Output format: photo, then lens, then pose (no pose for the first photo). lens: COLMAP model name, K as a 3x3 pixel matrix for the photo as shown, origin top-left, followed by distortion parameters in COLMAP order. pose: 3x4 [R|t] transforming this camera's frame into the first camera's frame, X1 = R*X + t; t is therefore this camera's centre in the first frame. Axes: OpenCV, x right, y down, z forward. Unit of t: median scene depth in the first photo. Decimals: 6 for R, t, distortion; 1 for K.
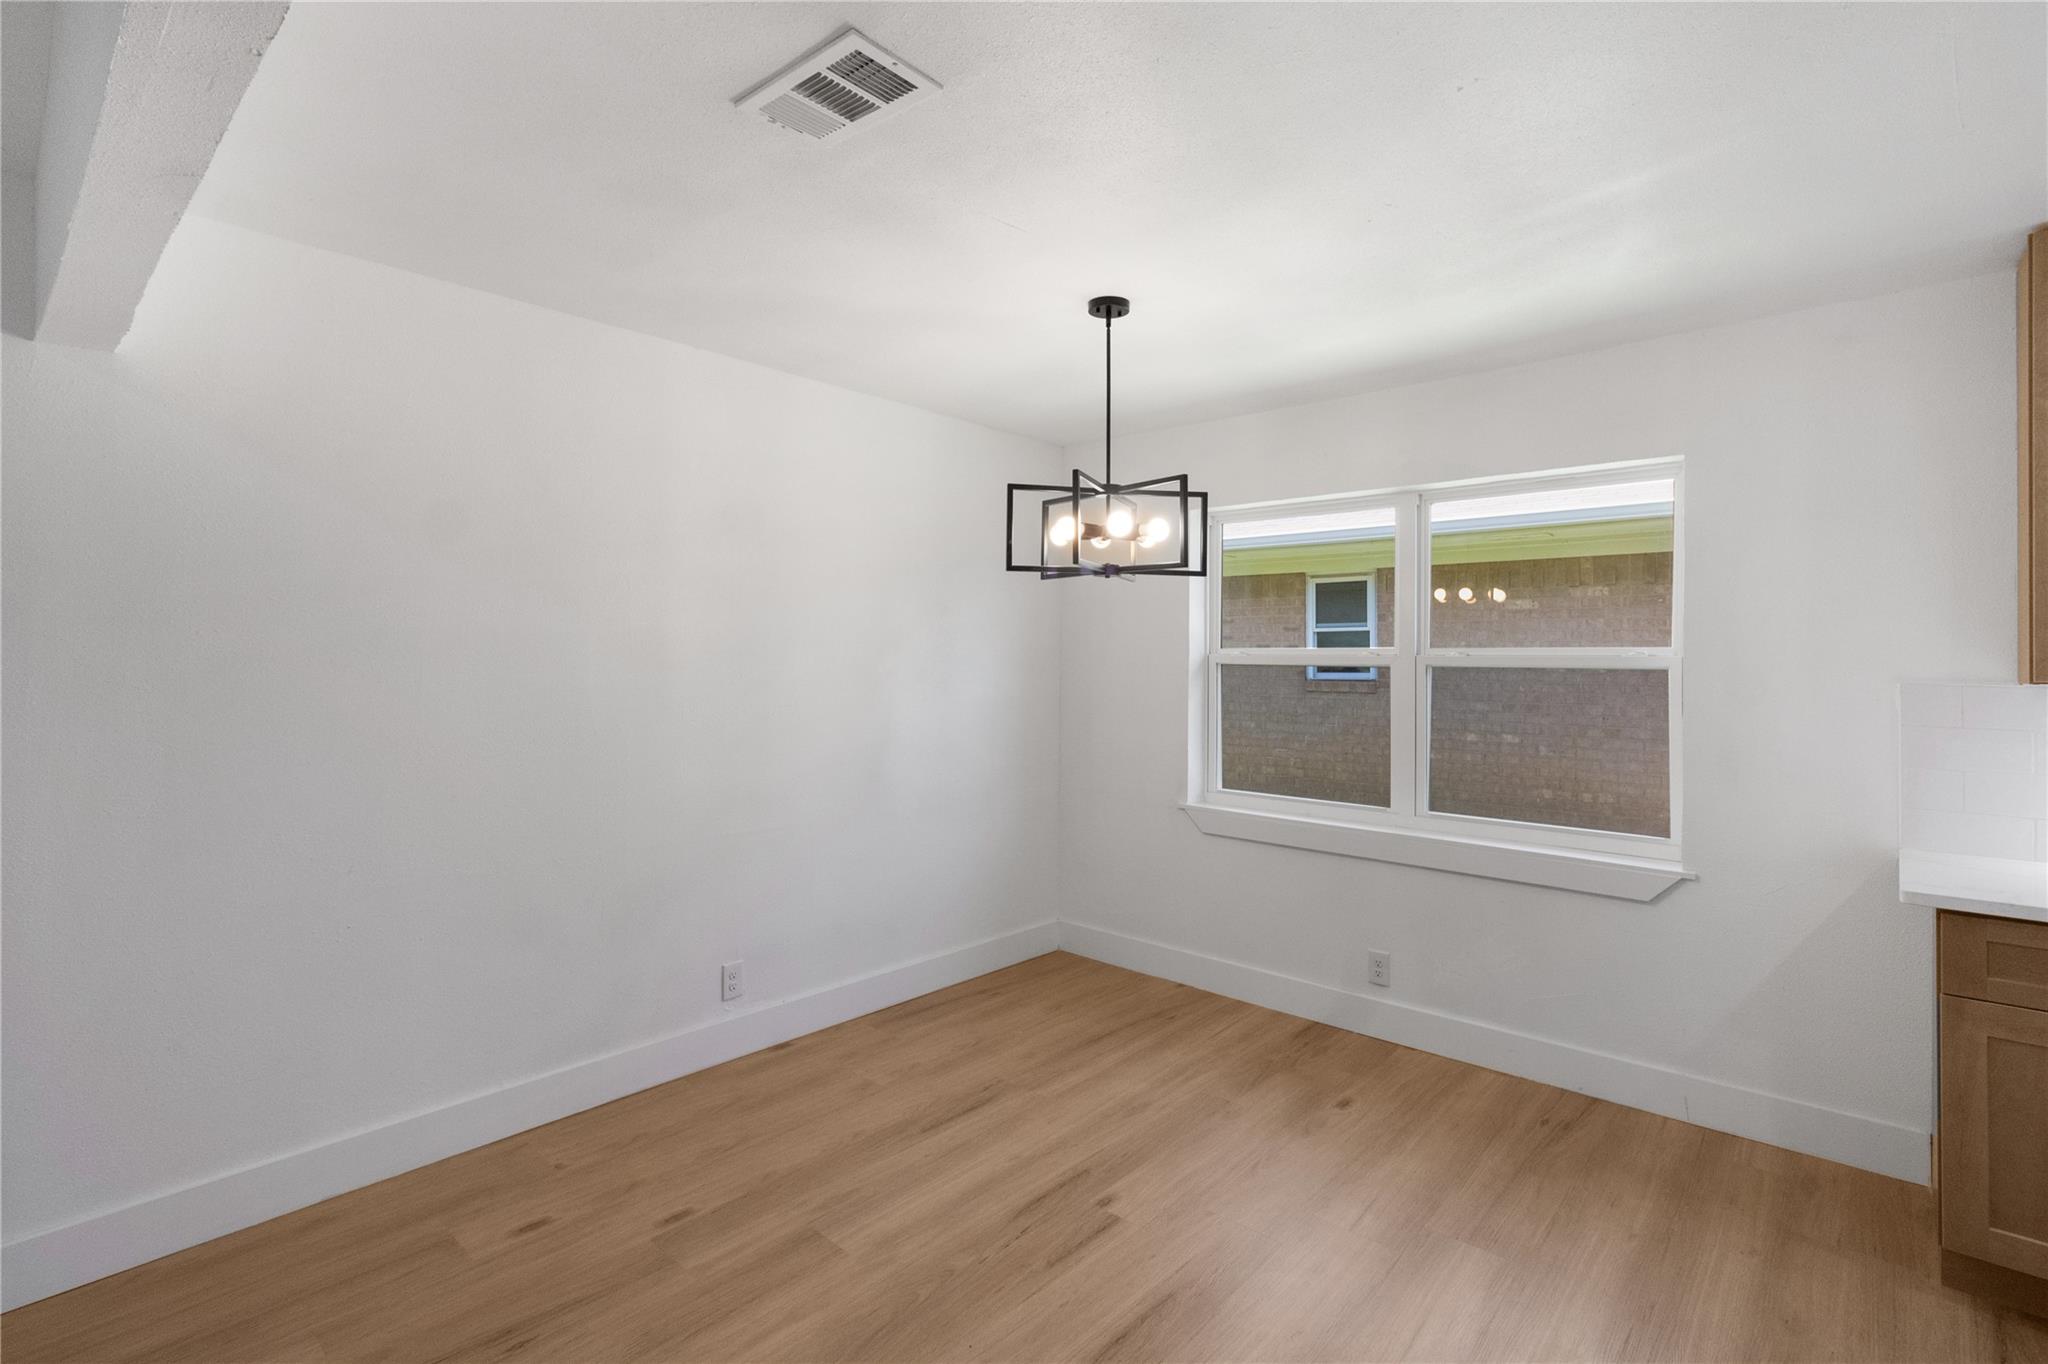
lens RADIAL K [[946.8, 0, 1035.9], [0, 946.8, 664.9], [0, 0, 1]] dist [-0.001354, 0.000027]
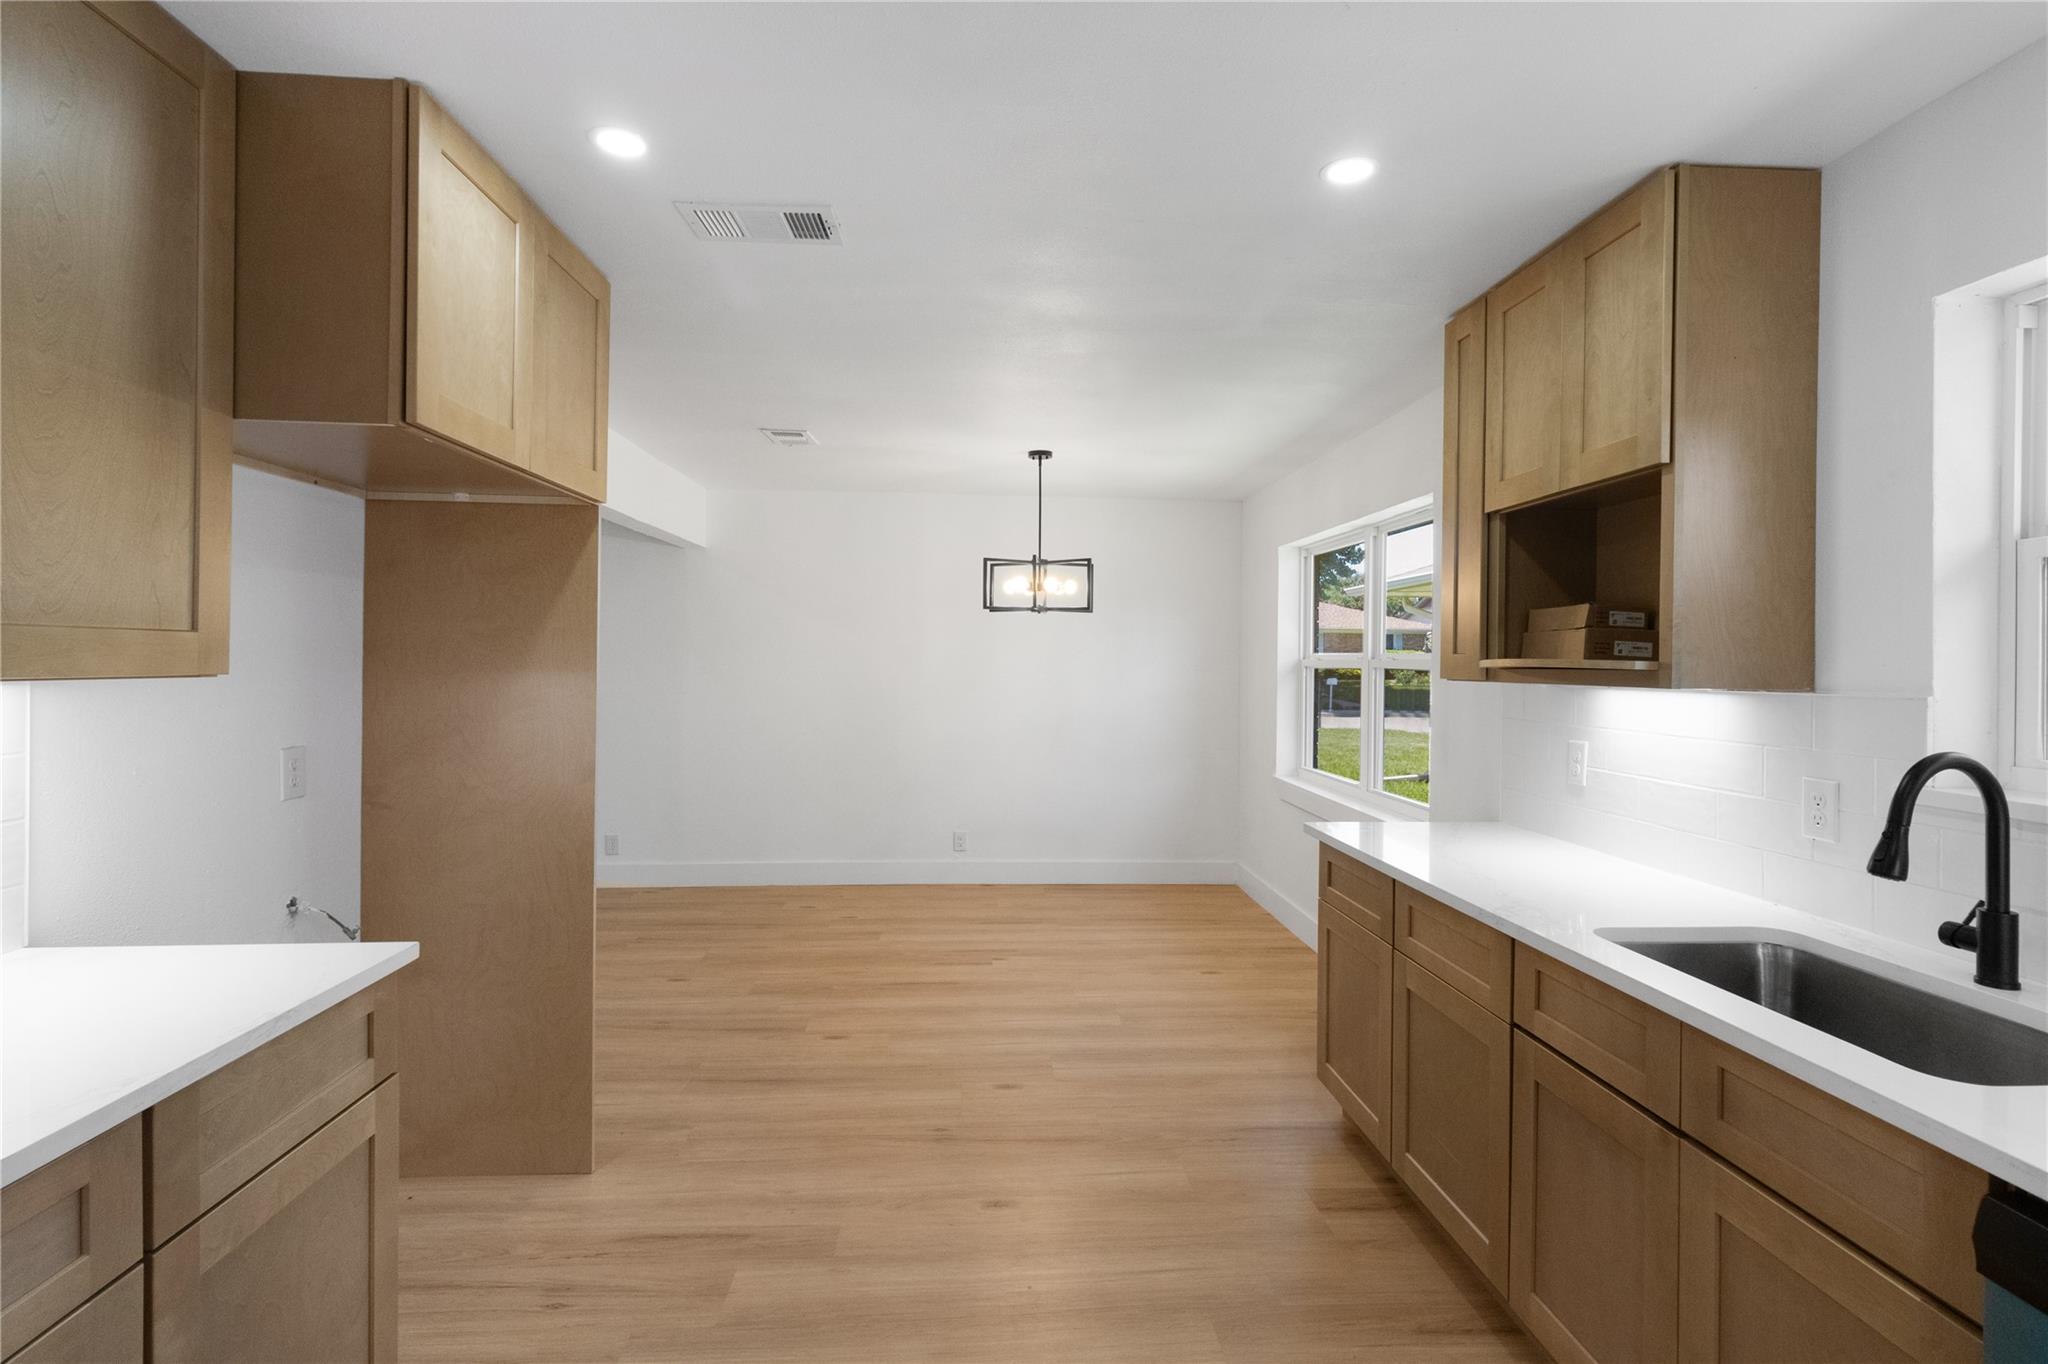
lens RADIAL K [[946.8, 0, 1021.6], [0, 946.8, 671.5], [0, 0, 1]] dist [-0.001354, 0.000027]
pose [[0.714563, 0.006388, -0.699542, 1.227778], [-0.005591, 0.999979, 0.003420, 0.004406], [0.699549, 0.001468, 0.714583, -0.246490]]
